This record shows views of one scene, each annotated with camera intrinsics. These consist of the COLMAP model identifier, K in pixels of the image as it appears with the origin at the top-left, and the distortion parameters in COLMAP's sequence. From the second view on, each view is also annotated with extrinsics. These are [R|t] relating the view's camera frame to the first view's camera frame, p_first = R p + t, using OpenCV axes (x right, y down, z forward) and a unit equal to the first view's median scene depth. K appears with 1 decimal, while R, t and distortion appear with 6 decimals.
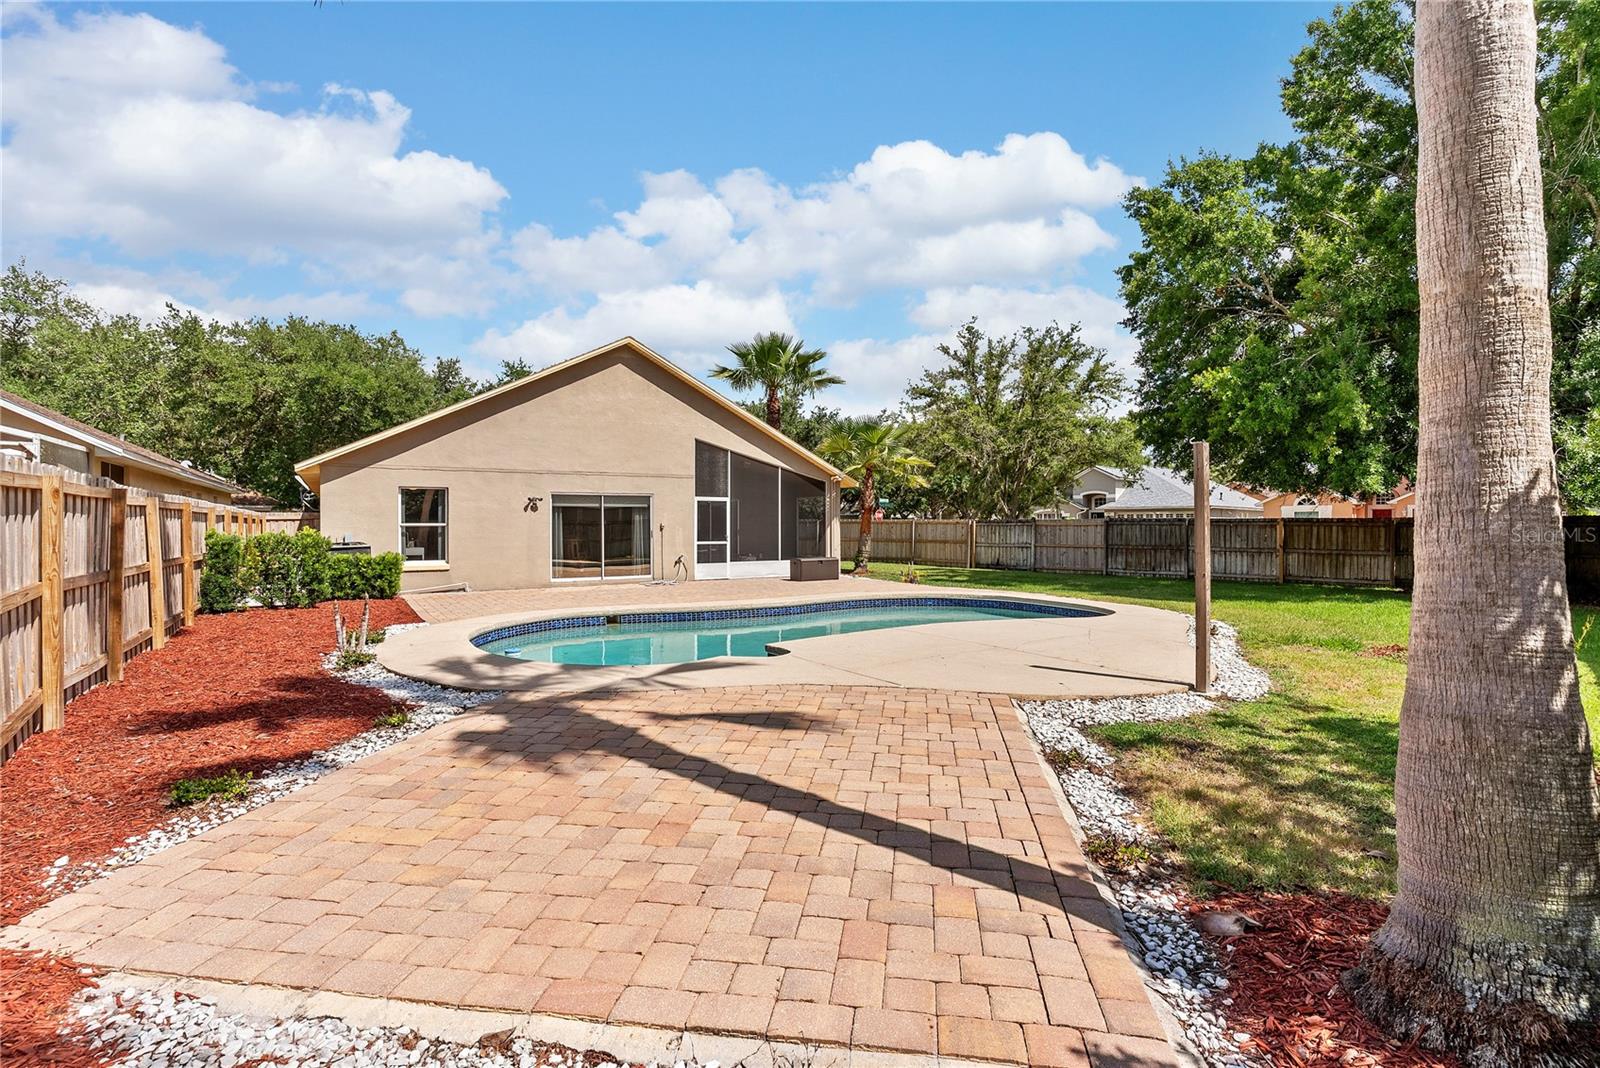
lens RADIAL K [[790.0, 0, 800.0], [0, 790.0, 534.0], [0, 0, 1]] dist [0.002673, 0.000576]
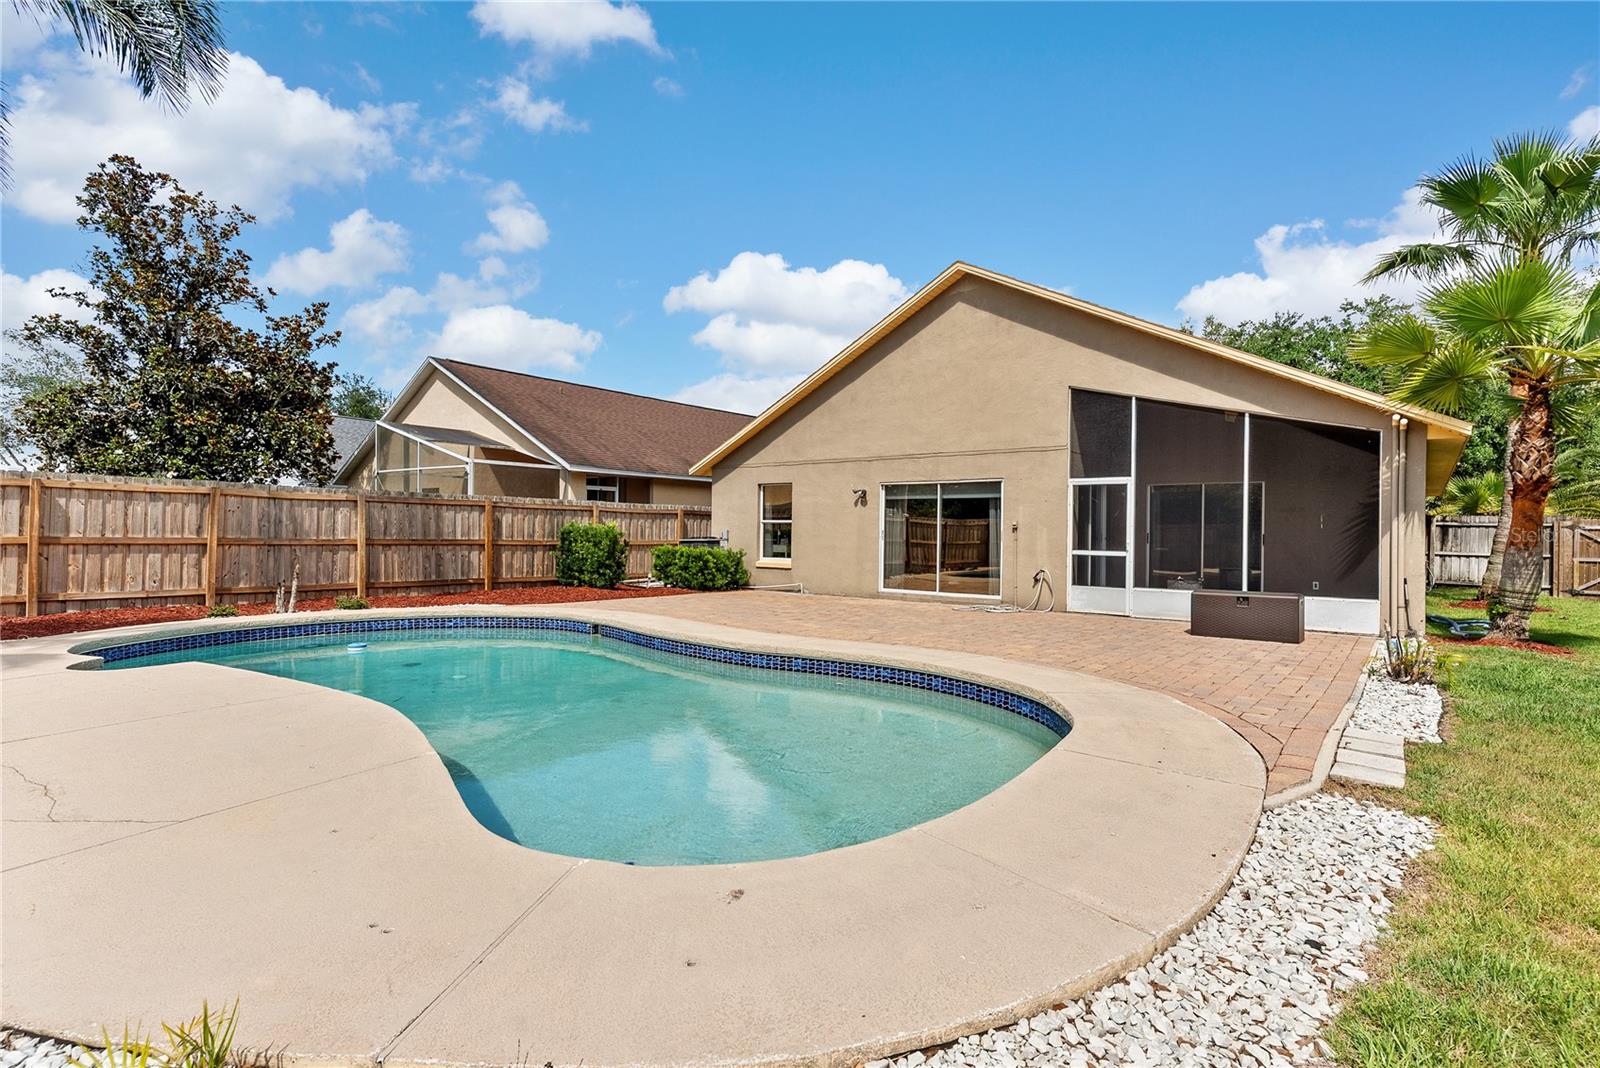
lens RADIAL K [[790.0, 0, 800.0], [0, 790.0, 534.0], [0, 0, 1]] dist [0.002673, 0.000576]
pose [[0.333933, 0.009891, -0.942545, 0.407336], [-0.026786, 0.999641, 0.001000, 0.001909], [0.942216, 0.024913, 0.334078, 0.612540]]
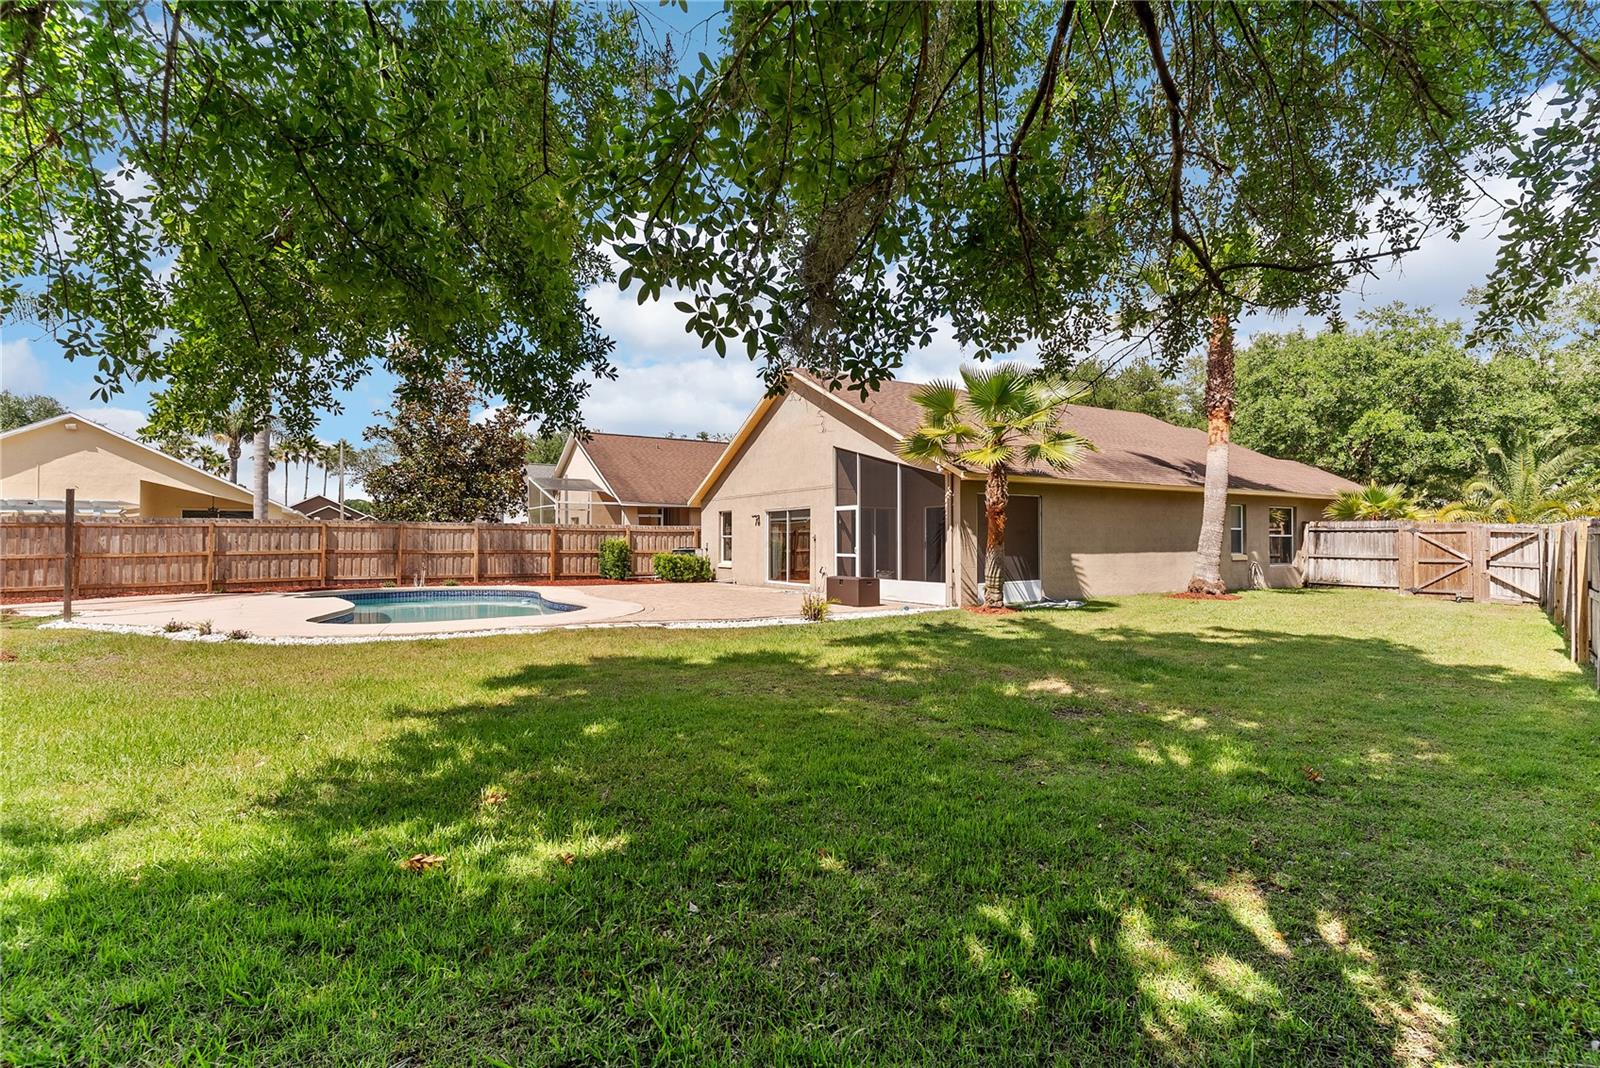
lens RADIAL K [[790.0, 0, 800.0], [0, 790.0, 534.0], [0, 0, 1]] dist [0.002673, 0.000576]
pose [[-0.018711, -0.009515, -0.999780, 0.867496], [-0.014428, 0.999853, -0.009246, -0.004572], [0.999721, 0.014252, -0.018845, 1.017552]]
